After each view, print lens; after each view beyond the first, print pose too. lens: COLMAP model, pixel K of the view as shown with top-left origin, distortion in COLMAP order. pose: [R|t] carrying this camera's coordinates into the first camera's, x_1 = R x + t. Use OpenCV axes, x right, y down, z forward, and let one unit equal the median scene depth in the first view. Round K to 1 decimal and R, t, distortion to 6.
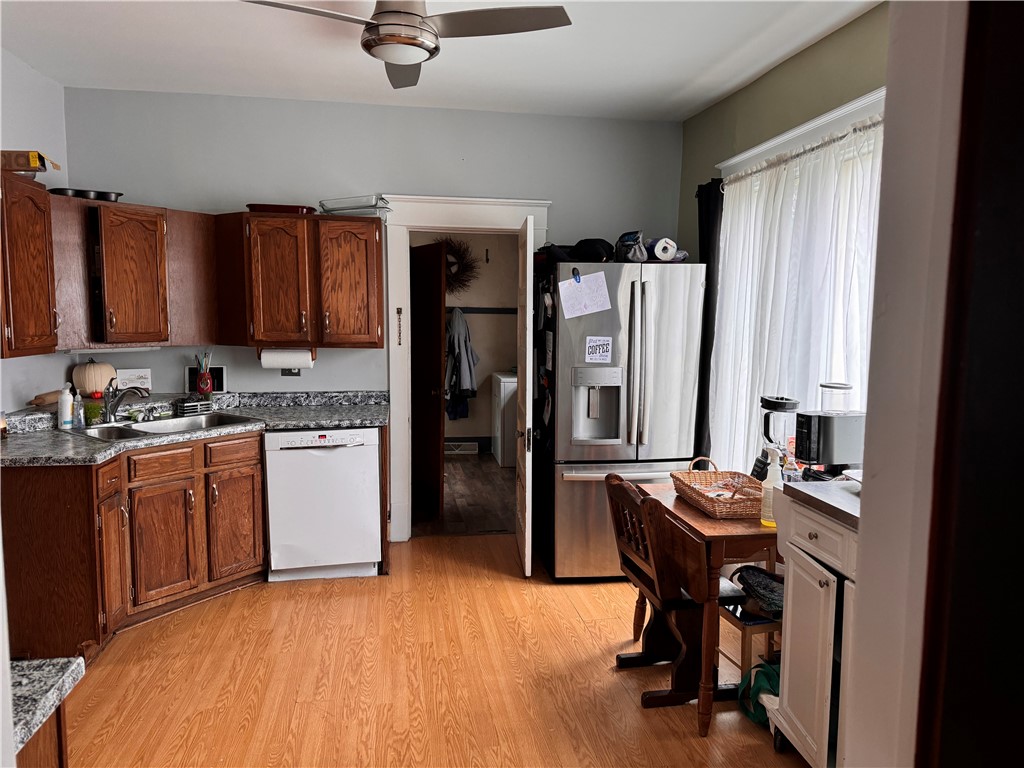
lens RADIAL K [[723.9, 0, 522.0], [0, 723.9, 388.3], [0, 0, 1]] dist [0.067671, -0.068358]
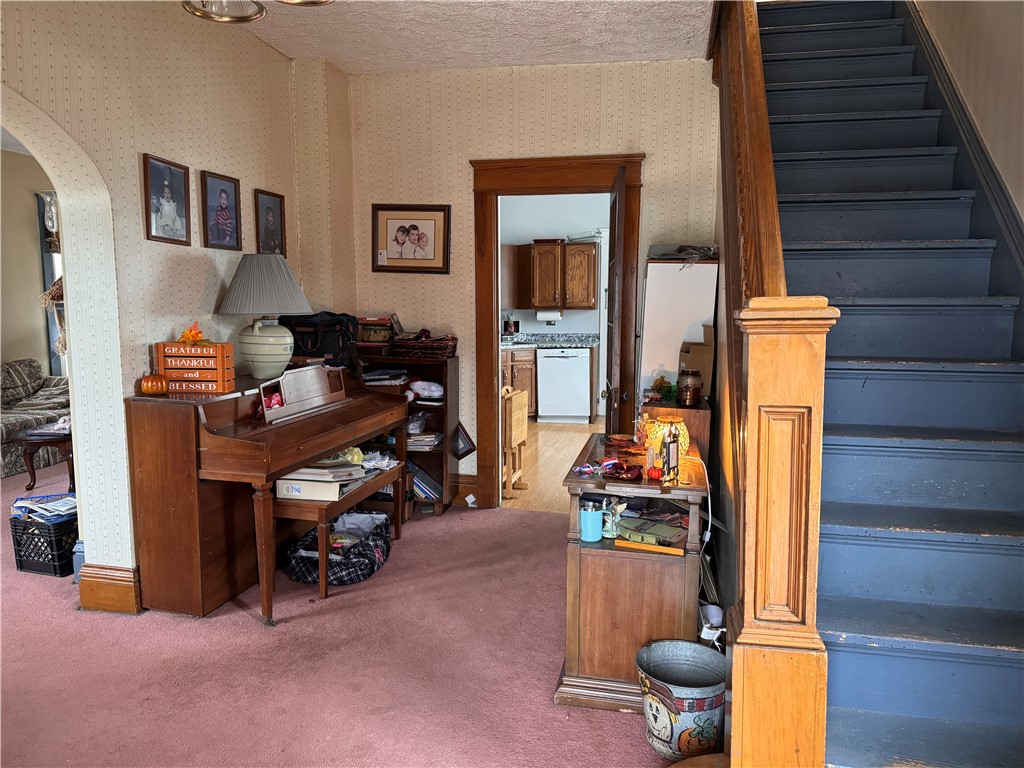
lens RADIAL K [[723.9, 0, 509.5], [0, 723.9, 386.6], [0, 0, 1]] dist [0.067671, -0.068358]
pose [[0.922453, 0.031714, -0.384805, 0.364870], [-0.026229, 0.999466, 0.019496, 0.123469], [0.385218, -0.007891, 0.922792, -0.918324]]
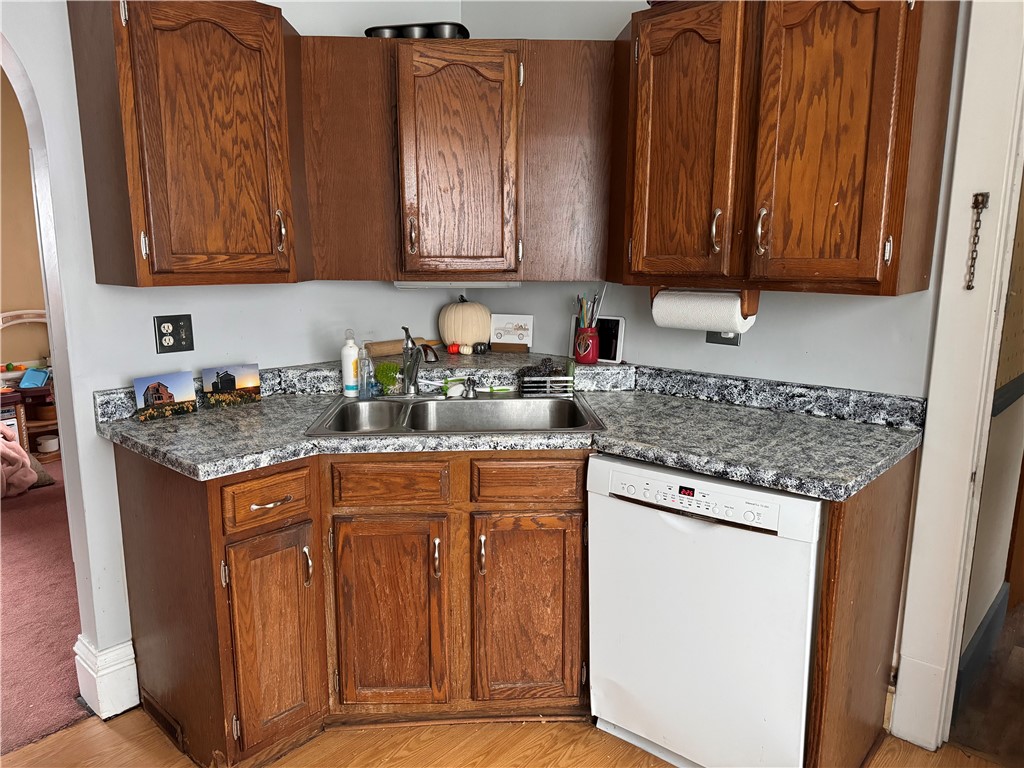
lens RADIAL K [[723.9, 0, 507.1], [0, 723.9, 389.0], [0, 0, 1]] dist [0.067671, -0.068358]
pose [[0.612606, 0.137577, -0.778323, -0.004627], [-0.077968, 0.990451, 0.113705, -0.035080], [0.786533, -0.008972, 0.617483, 0.612012]]
